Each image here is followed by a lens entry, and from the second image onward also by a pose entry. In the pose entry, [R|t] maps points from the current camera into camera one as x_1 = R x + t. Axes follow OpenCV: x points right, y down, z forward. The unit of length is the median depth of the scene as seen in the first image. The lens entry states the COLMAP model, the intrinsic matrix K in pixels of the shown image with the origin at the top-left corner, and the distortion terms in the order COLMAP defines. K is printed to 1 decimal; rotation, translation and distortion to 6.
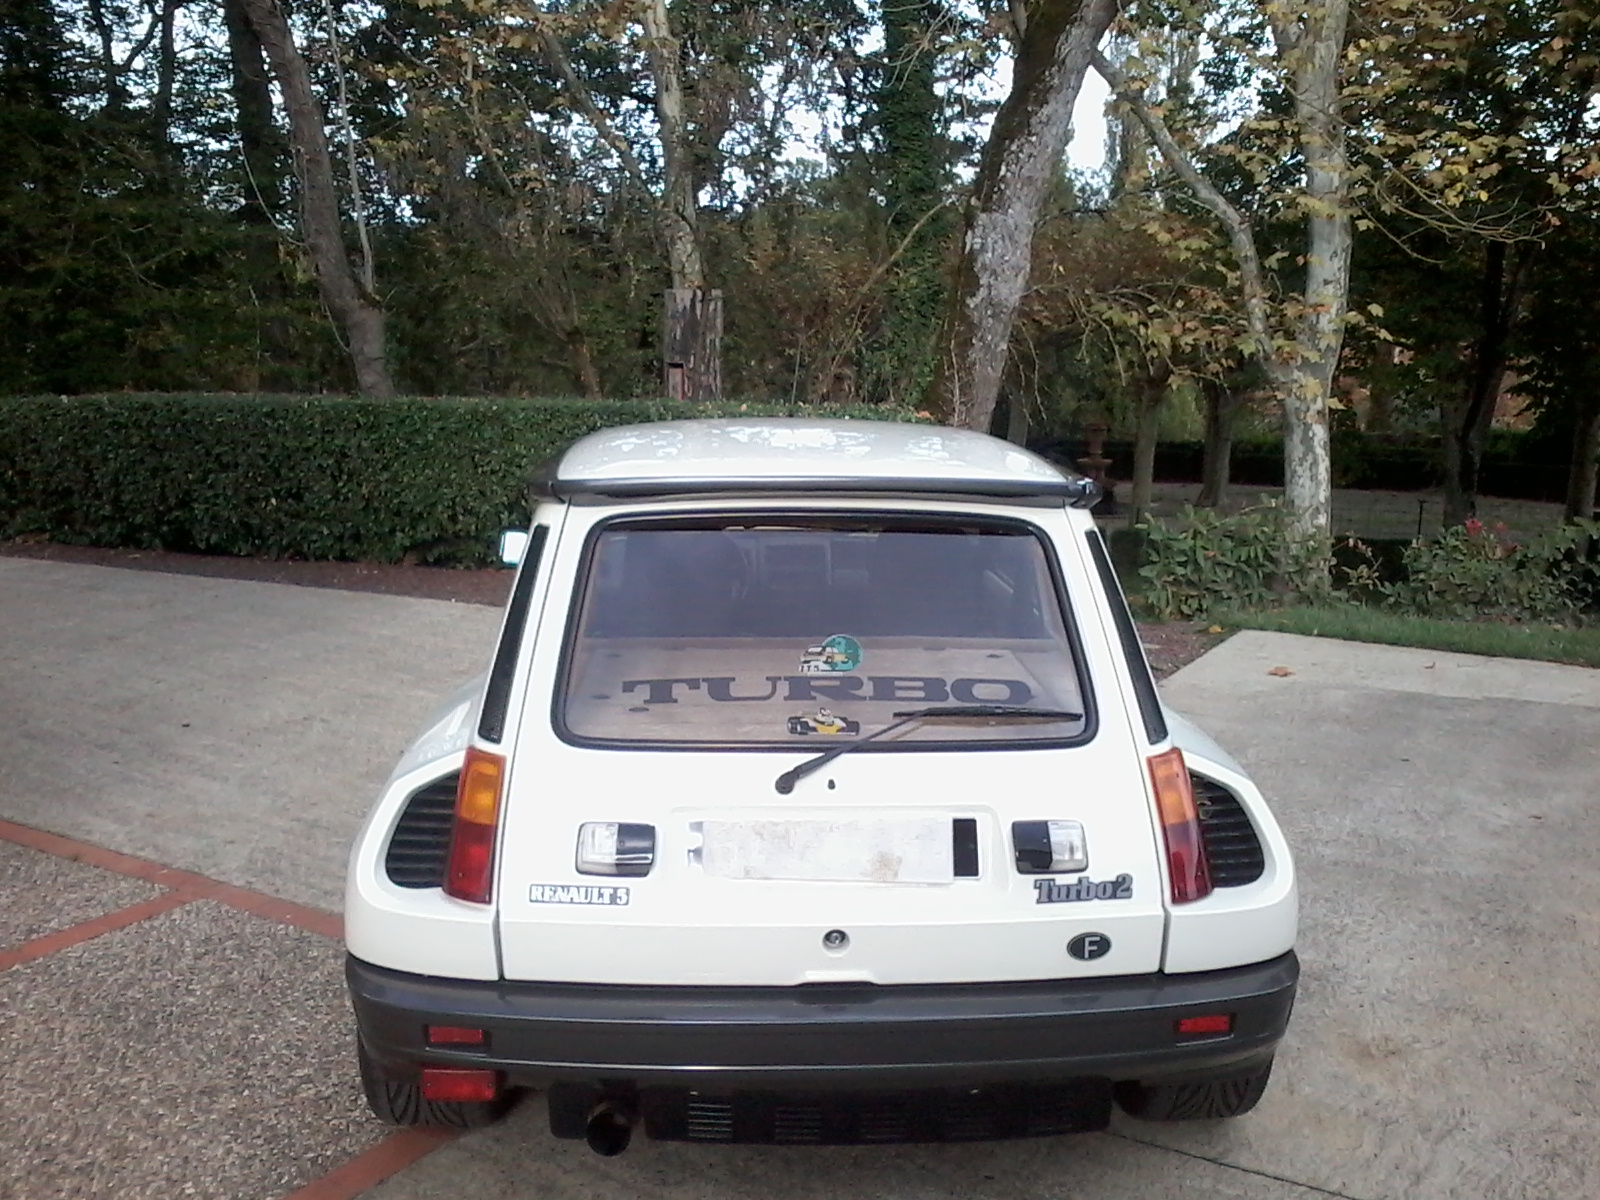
lens RADIAL K [[1528.7, 0, 806.1], [0, 1528.7, 608.2], [0, 0, 1]] dist [-0.057602, 0.000000]
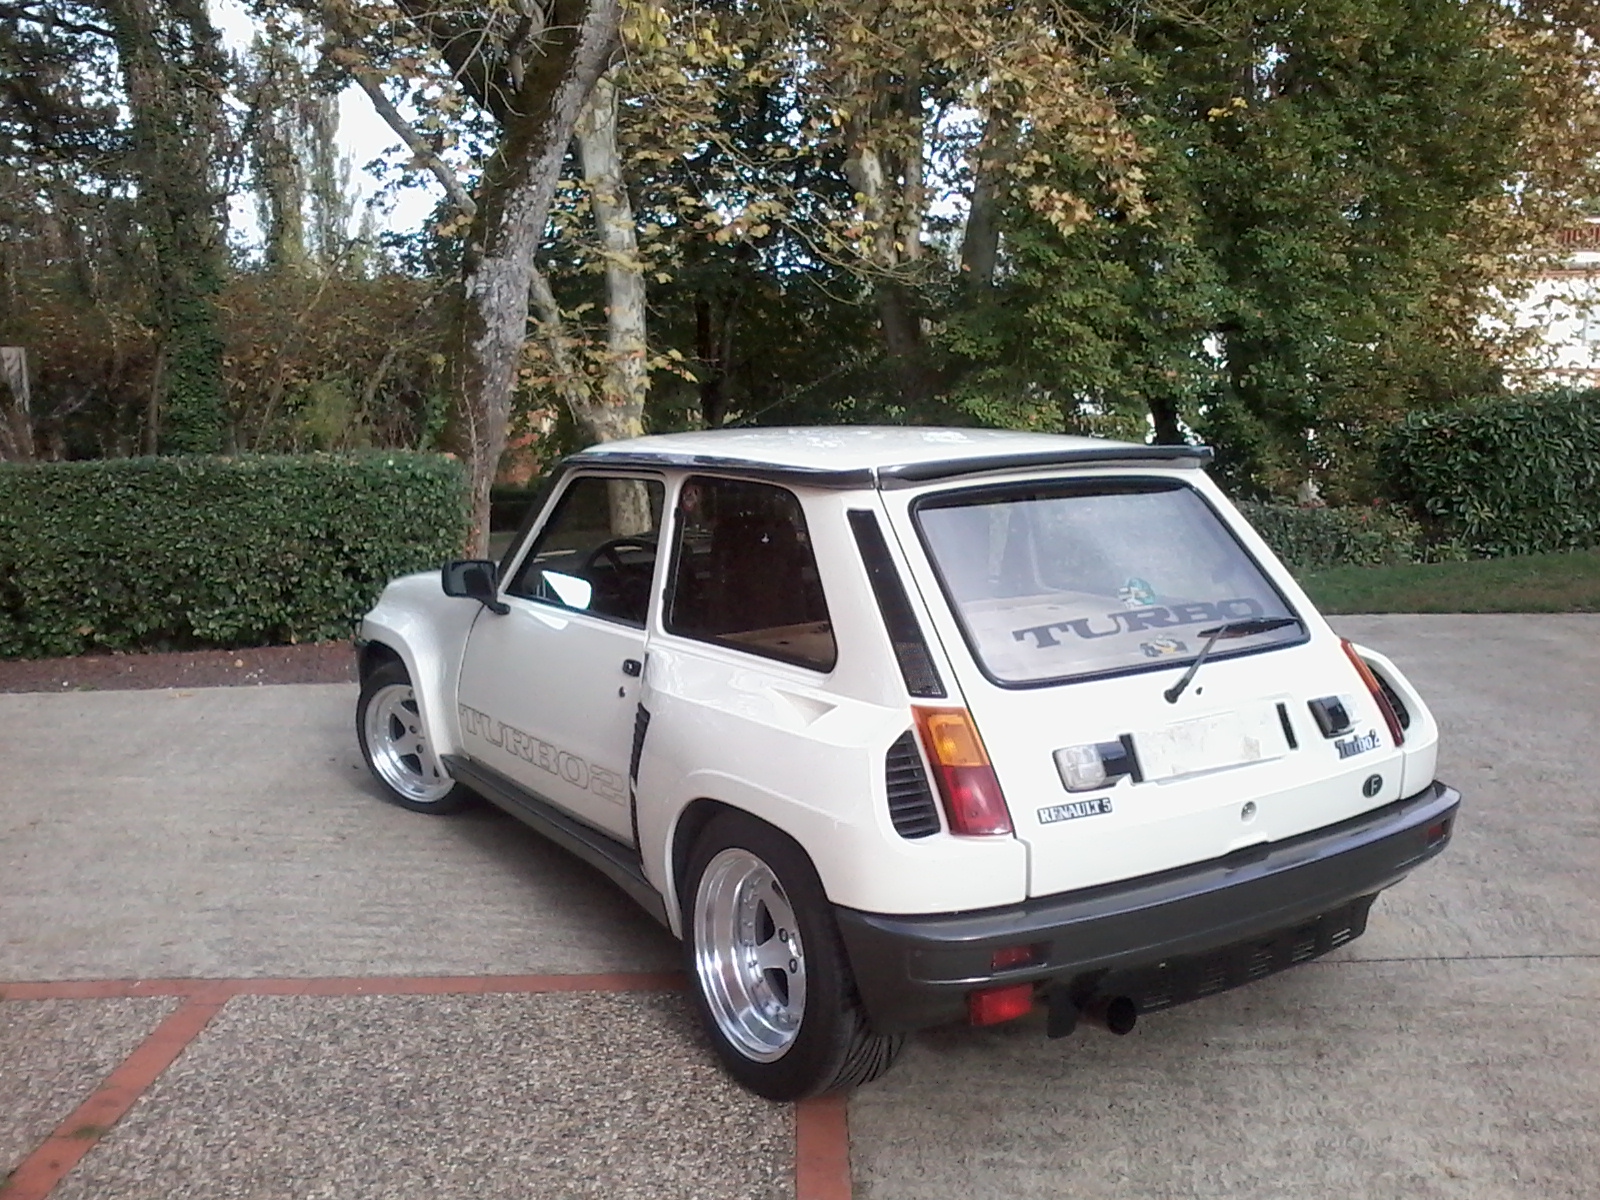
lens RADIAL K [[1528.7, 0, 795.3], [0, 1528.7, 589.4], [0, 0, 1]] dist [-0.057602, 0.000000]
pose [[0.861285, -0.091756, 0.499768, -0.241236], [0.116896, 0.992960, -0.019150, 0.005647], [-0.494492, 0.074914, 0.865947, 0.027525]]
